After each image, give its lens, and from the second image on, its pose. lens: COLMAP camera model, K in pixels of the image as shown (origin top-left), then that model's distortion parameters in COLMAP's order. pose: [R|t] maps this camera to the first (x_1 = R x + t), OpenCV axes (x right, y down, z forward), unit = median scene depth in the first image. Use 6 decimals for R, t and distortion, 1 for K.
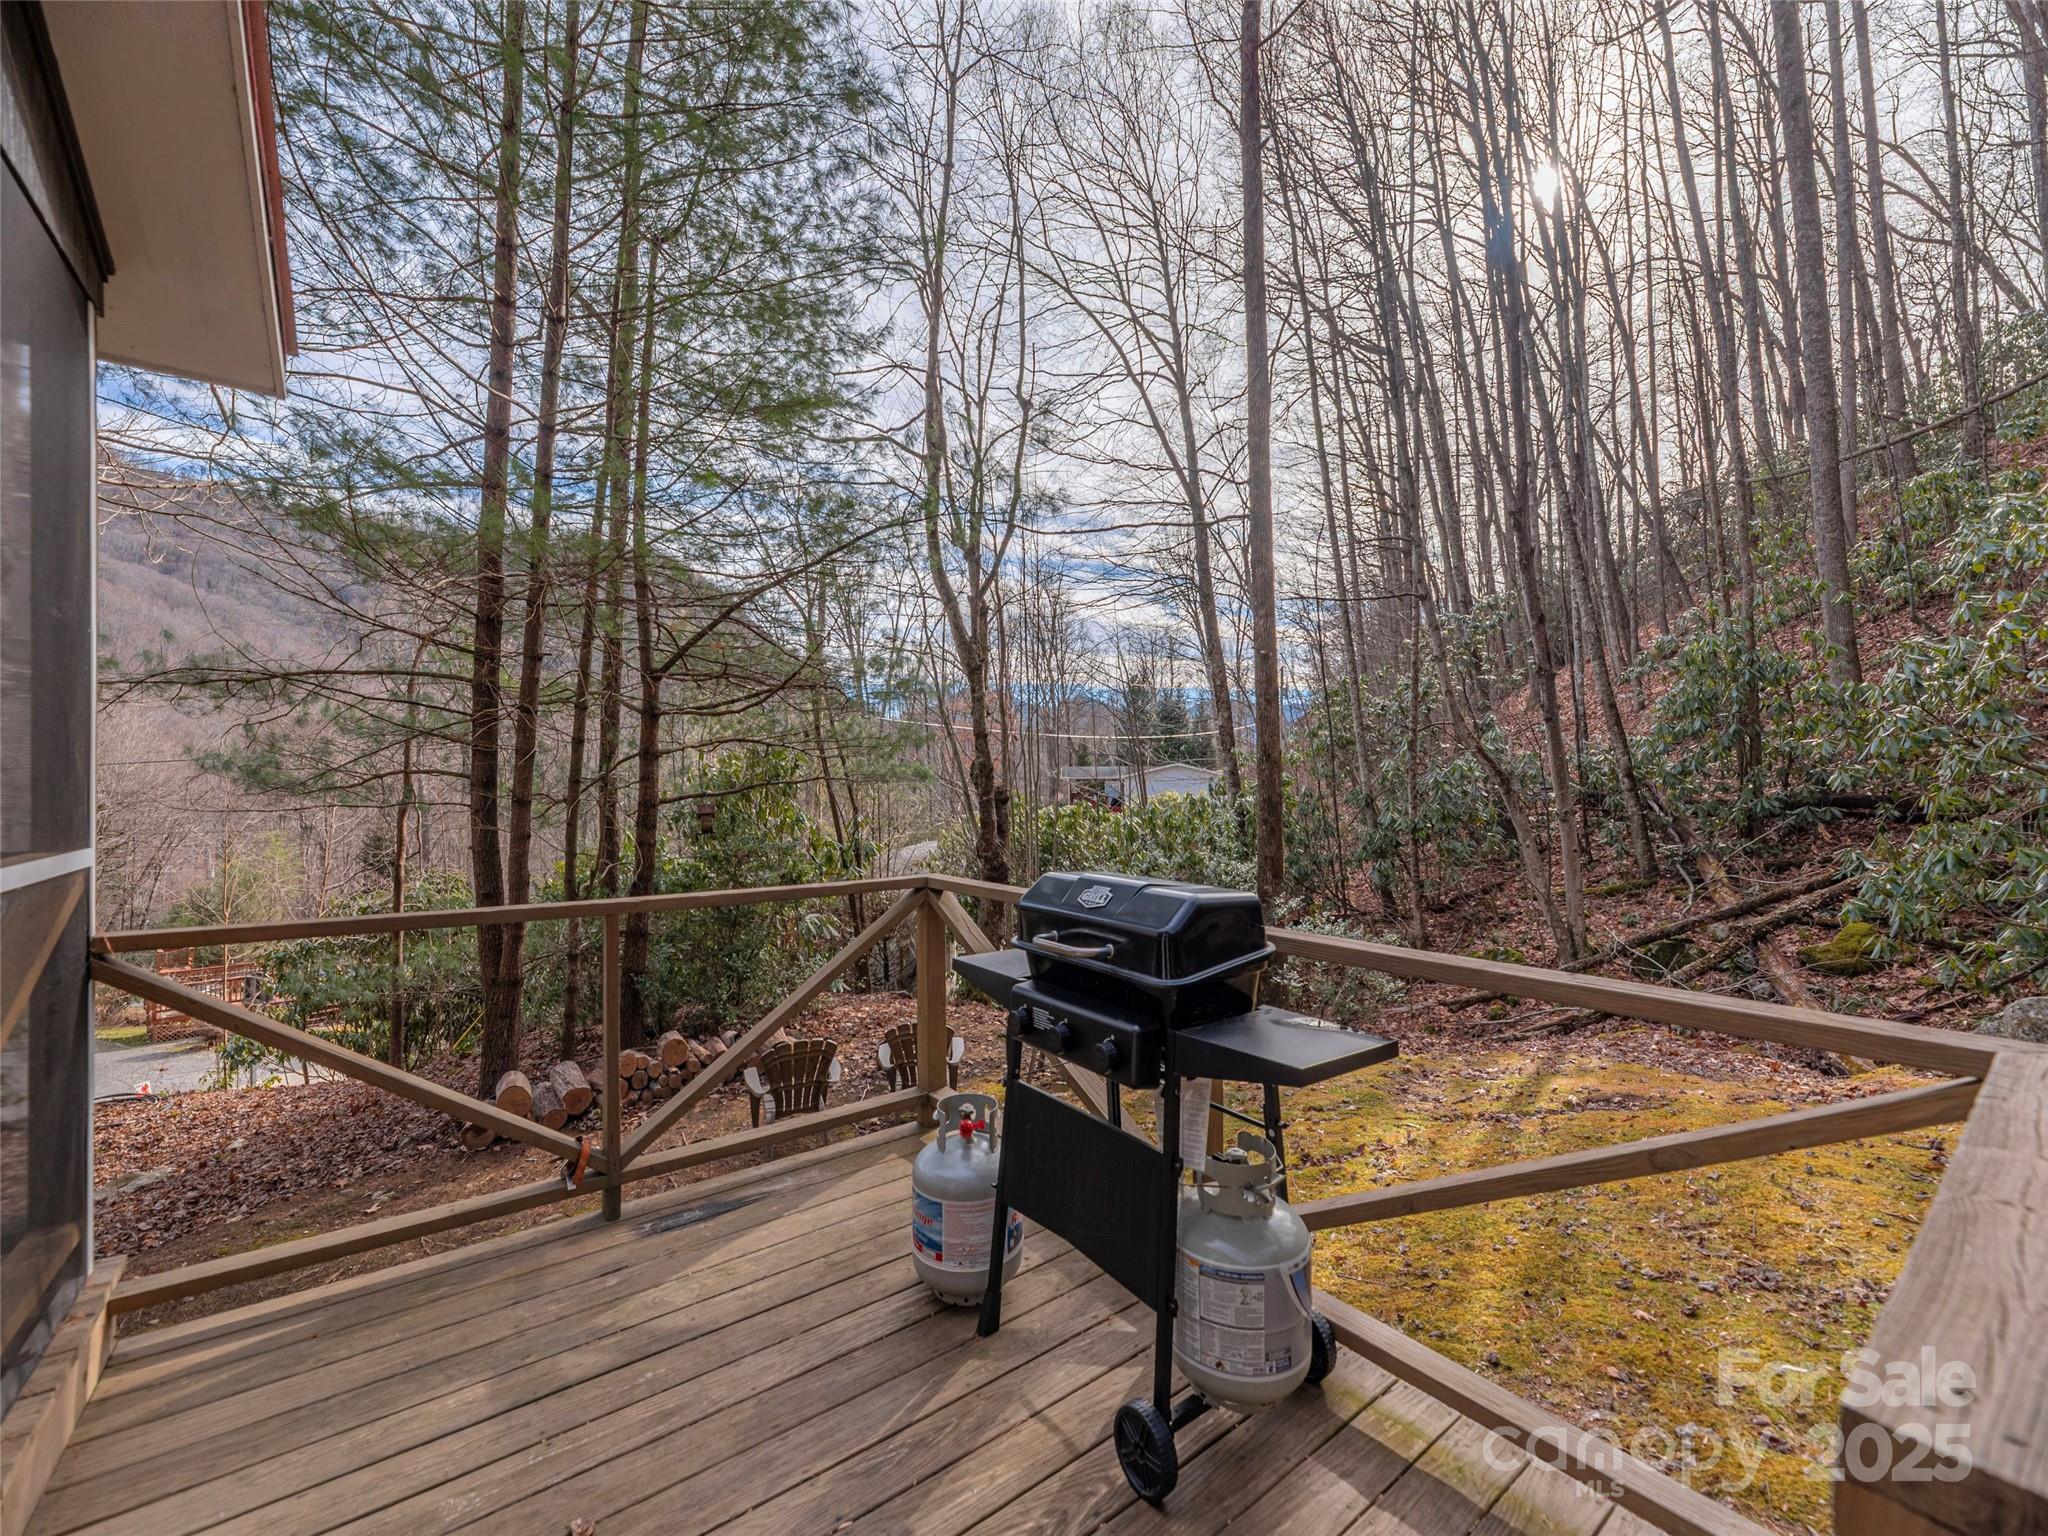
lens RADIAL K [[832.9, 0, 1024.4], [0, 832.9, 783.9], [0, 0, 1]] dist [-0.000169, -0.000294]
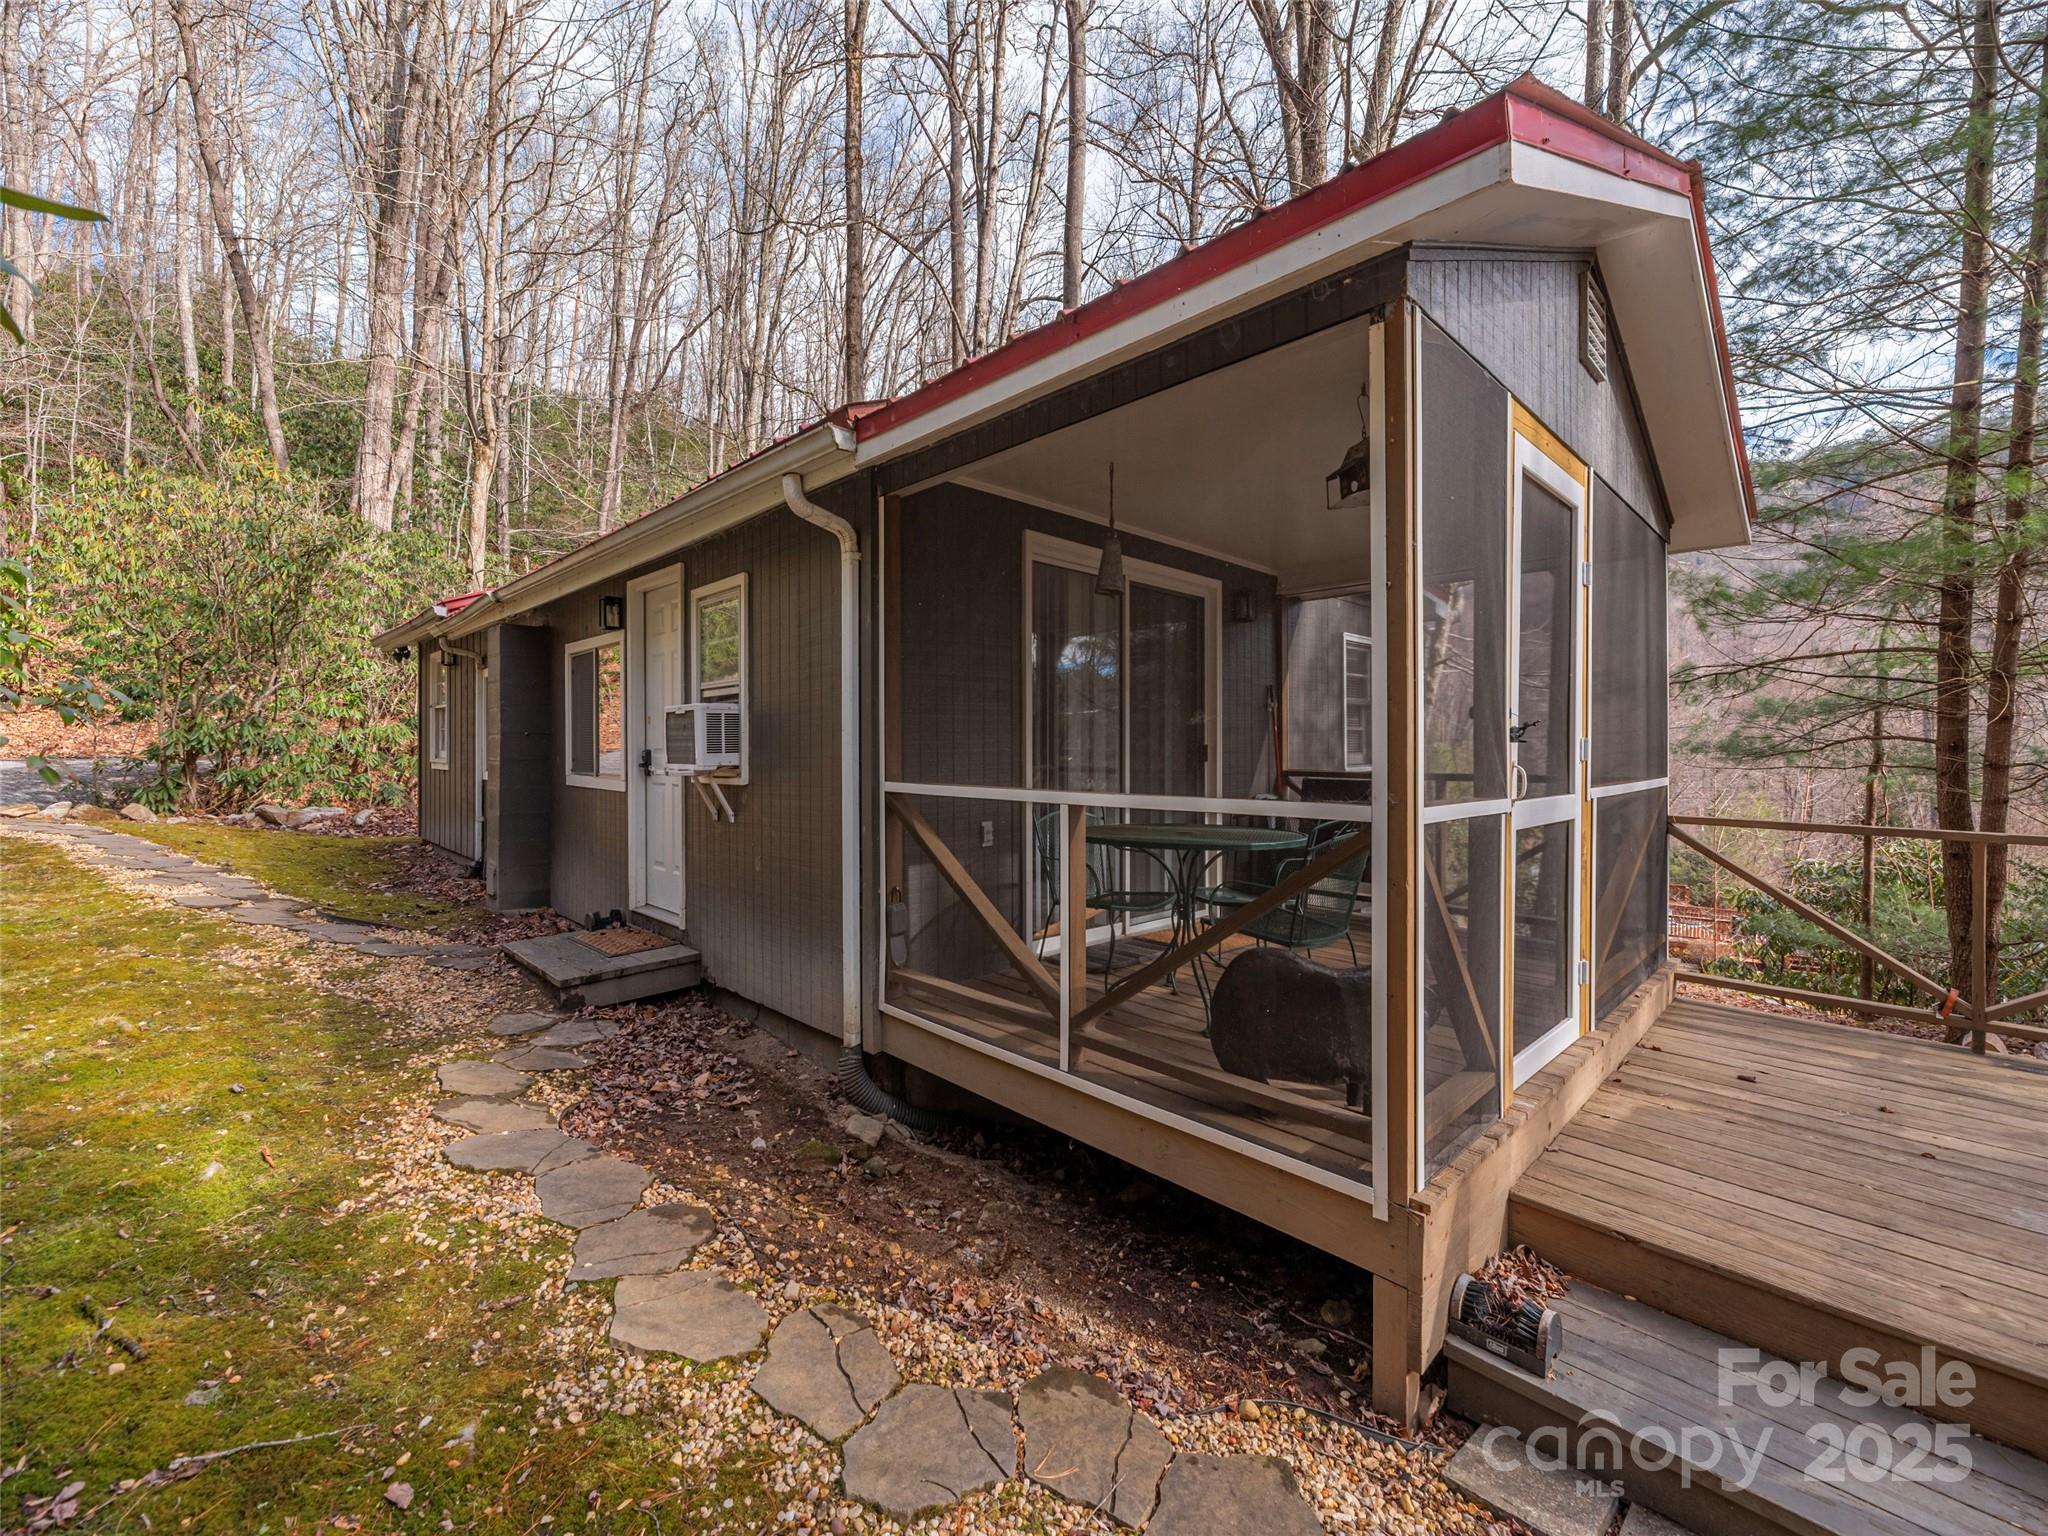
lens RADIAL K [[832.9, 0, 1025.8], [0, 832.9, 765.2], [0, 0, 1]] dist [-0.000169, -0.000294]
pose [[0.119564, 0.013494, -0.992735, 0.235042], [0.002315, 0.999901, 0.013871, 0.001708], [0.992824, -0.003956, 0.119521, -0.255550]]
